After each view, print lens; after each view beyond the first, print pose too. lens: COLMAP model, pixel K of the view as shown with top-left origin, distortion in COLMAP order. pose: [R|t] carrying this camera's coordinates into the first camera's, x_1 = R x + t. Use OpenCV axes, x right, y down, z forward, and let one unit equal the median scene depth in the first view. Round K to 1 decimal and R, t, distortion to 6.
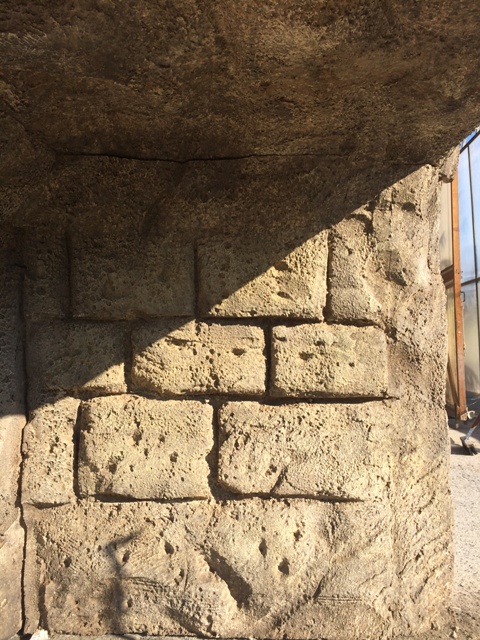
lens RADIAL K [[551.5, 0, 243.3], [0, 551.5, 315.9], [0, 0, 1]] dist [0.094874, -0.115791]
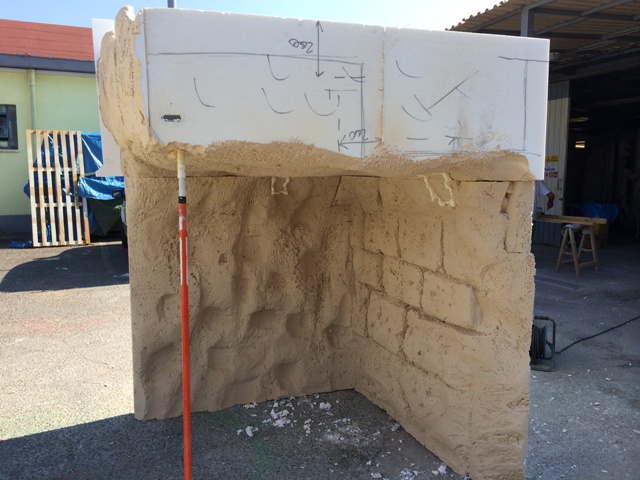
lens RADIAL K [[551.5, 0, 313.7], [0, 551.5, 245.1], [0, 0, 1]] dist [0.094874, -0.115791]
pose [[0.434628, 0.135808, -0.890312, 1.393684], [0.040313, 0.984640, 0.169877, -0.359102], [0.899708, -0.109725, 0.422477, 0.005932]]
